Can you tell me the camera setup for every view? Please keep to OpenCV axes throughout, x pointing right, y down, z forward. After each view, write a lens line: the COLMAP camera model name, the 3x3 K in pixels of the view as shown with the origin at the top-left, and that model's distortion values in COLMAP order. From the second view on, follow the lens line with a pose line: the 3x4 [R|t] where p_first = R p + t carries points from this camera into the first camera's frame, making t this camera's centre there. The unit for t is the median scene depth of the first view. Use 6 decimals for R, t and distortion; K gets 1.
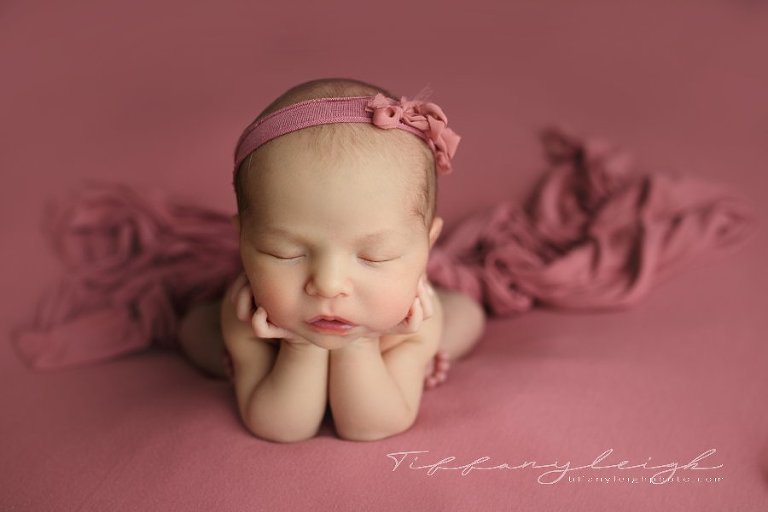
lens RADIAL K [[779.8, 0, 384.0], [0, 779.8, 256.0], [0, 0, 1]] dist [-0.178146, 0.001291]
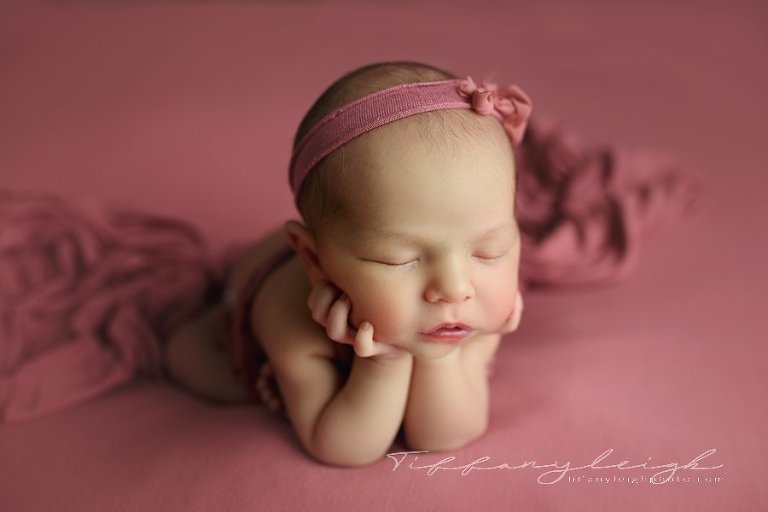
lens RADIAL K [[779.8, 0, 384.0], [0, 779.8, 256.0], [0, 0, 1]] dist [-0.178146, 0.001291]
pose [[0.963913, -0.089612, 0.250684, -0.346936], [0.084336, 0.995932, 0.031731, -0.034480], [-0.252507, -0.009444, 0.967549, 0.135185]]
